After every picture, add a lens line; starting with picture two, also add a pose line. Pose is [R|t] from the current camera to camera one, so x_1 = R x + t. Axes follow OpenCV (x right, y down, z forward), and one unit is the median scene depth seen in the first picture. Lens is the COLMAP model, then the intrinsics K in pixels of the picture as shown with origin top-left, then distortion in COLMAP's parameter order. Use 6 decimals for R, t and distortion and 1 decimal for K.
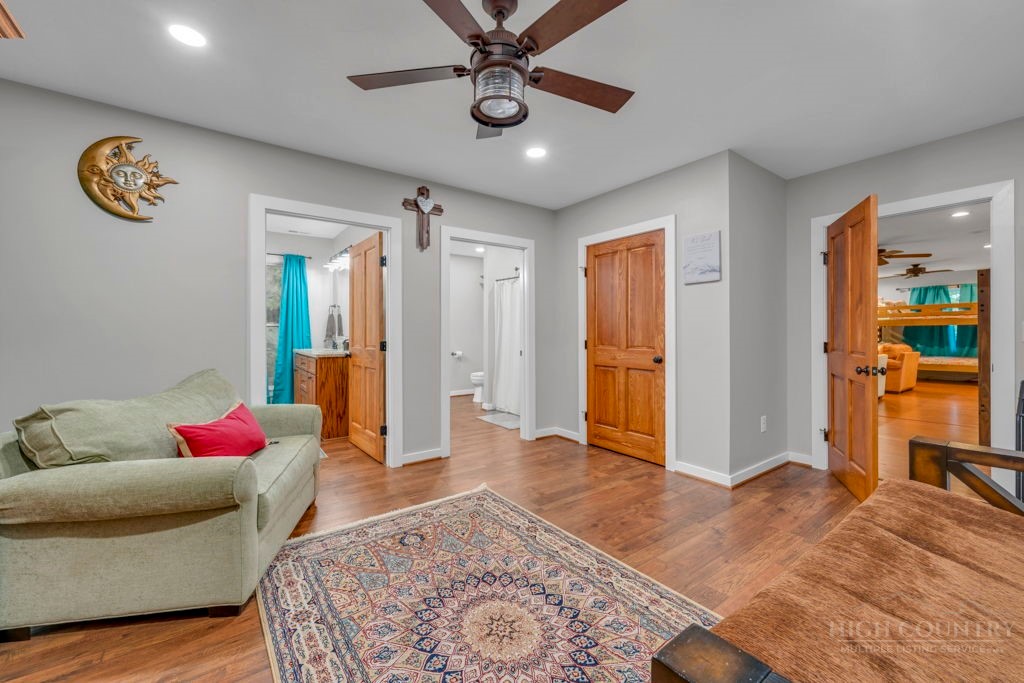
lens RADIAL K [[411.7, 0, 510.6], [0, 411.7, 332.5], [0, 0, 1]] dist [0.002372, 0.000249]
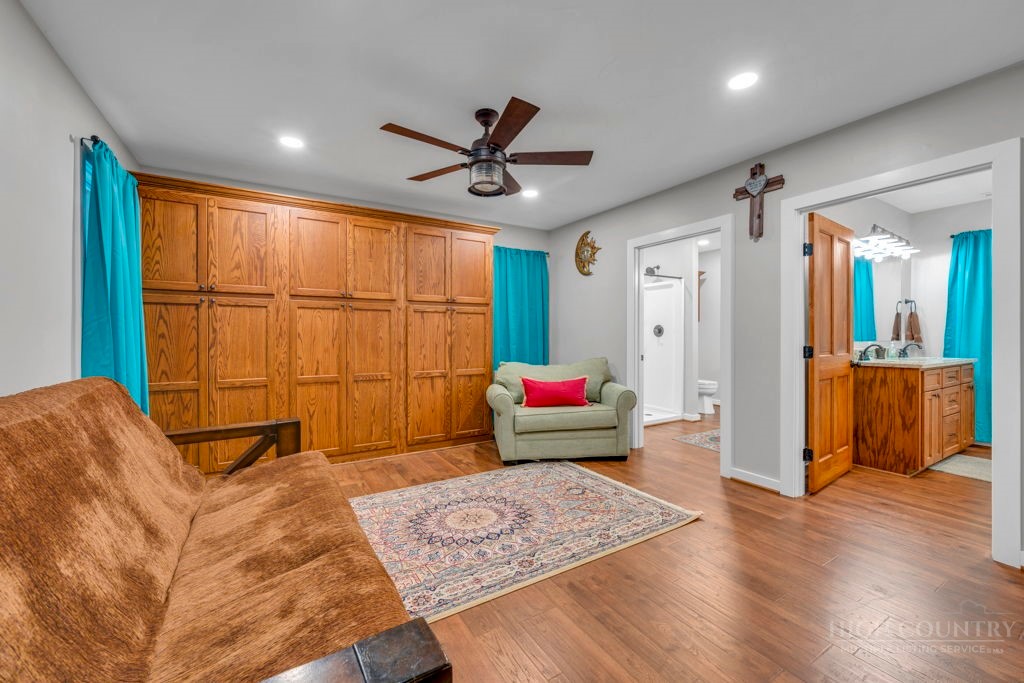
lens RADIAL K [[411.7, 0, 512.0], [0, 411.7, 339.6], [0, 0, 1]] dist [0.002372, 0.000249]
pose [[-0.089070, 0.012366, -0.995949, 1.064587], [-0.003583, 0.999912, 0.012736, -0.001653], [0.996019, 0.004702, -0.089018, 0.886077]]
